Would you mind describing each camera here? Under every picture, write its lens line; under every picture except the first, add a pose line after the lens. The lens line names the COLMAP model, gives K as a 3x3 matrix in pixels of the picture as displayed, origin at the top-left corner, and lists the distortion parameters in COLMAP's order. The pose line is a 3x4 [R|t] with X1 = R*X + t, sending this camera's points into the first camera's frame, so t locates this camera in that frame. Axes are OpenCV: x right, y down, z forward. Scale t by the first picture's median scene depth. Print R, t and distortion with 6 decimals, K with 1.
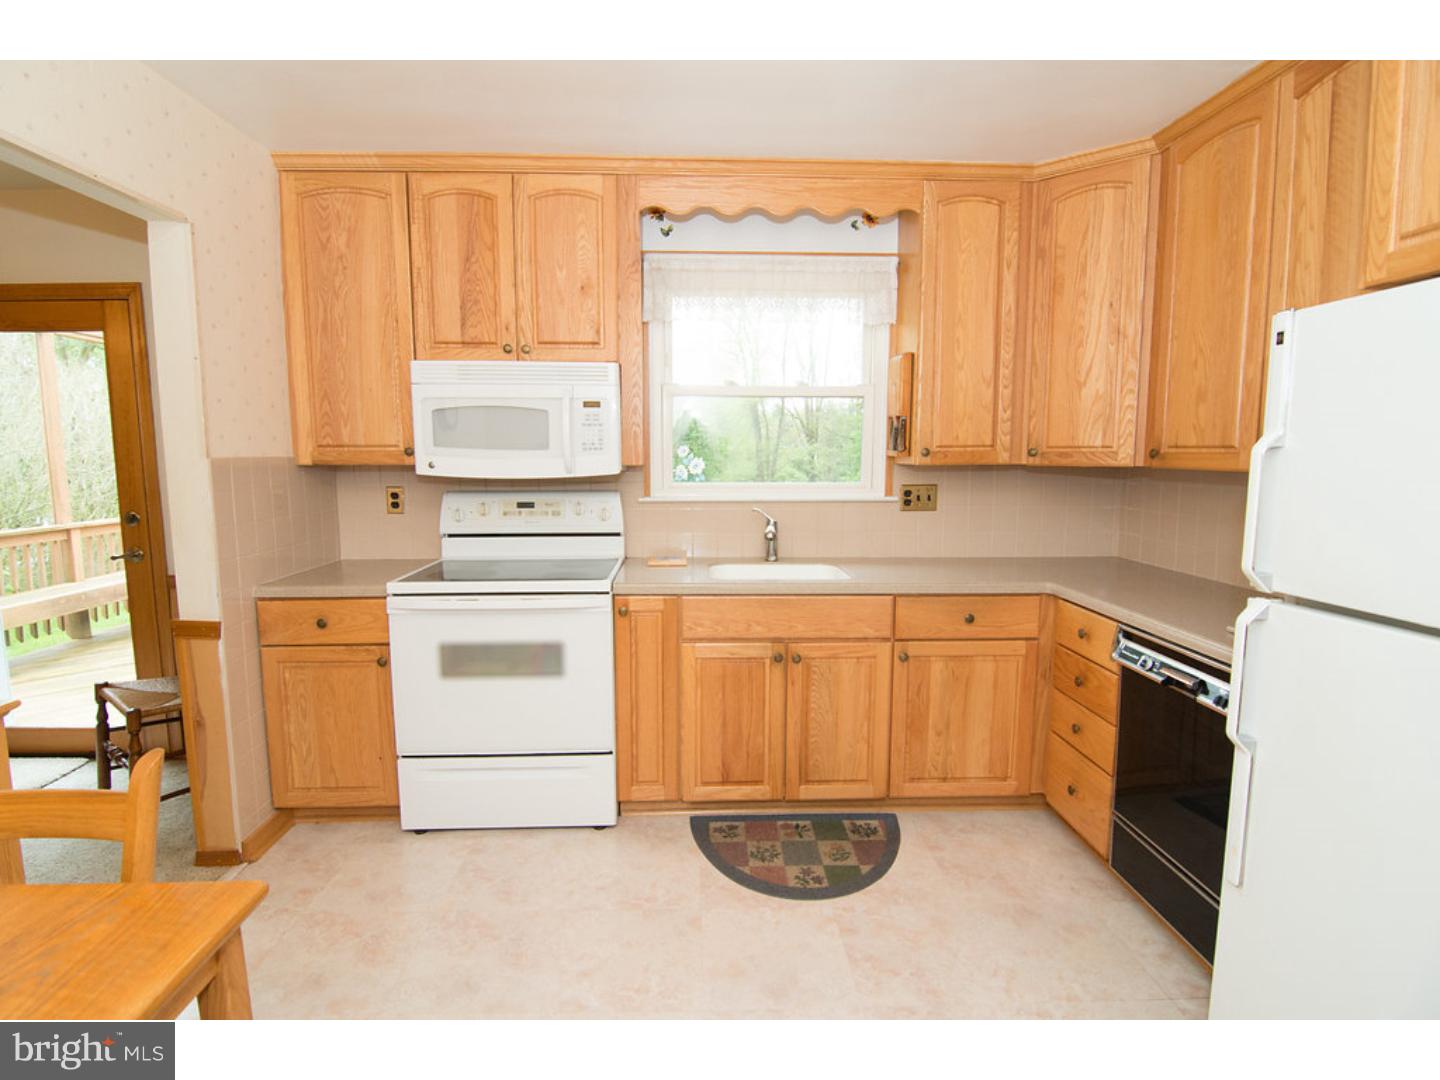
lens RADIAL K [[695.9, 0, 725.1], [0, 695.9, 535.5], [0, 0, 1]] dist [-0.027274, -0.001844]
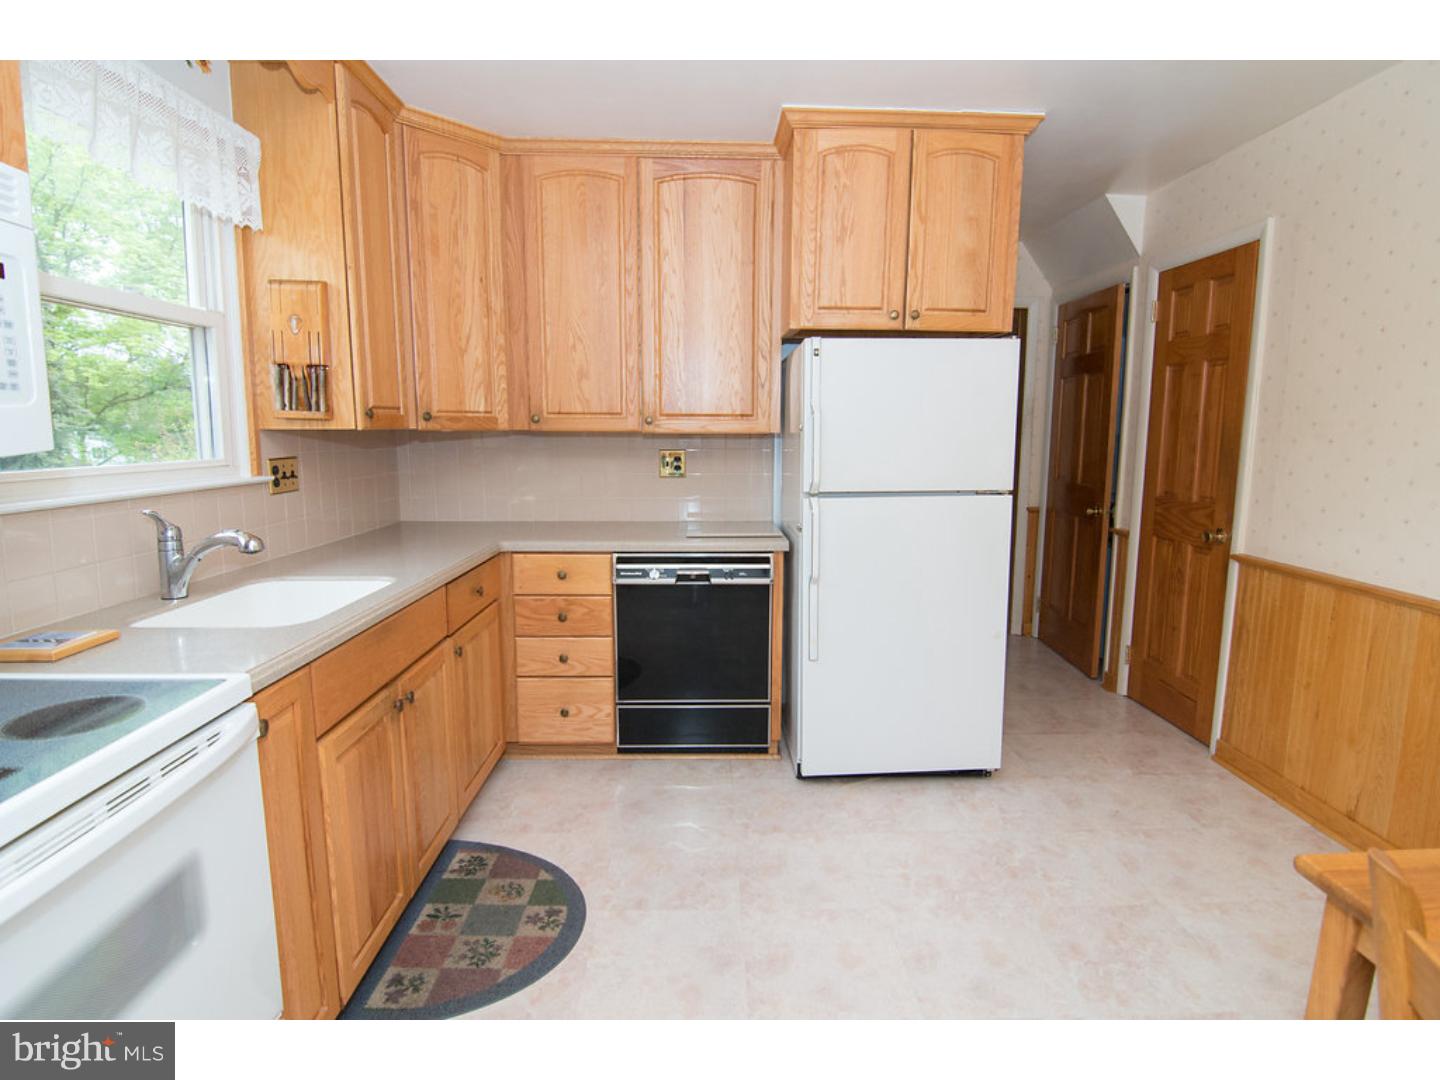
lens RADIAL K [[695.9, 0, 721.0], [0, 695.9, 535.7], [0, 0, 1]] dist [-0.027274, -0.001844]
pose [[0.040036, -0.145634, 0.988528, -0.574793], [0.115116, 0.983406, 0.140217, -0.050883], [-0.992545, 0.108182, 0.056136, 0.631272]]
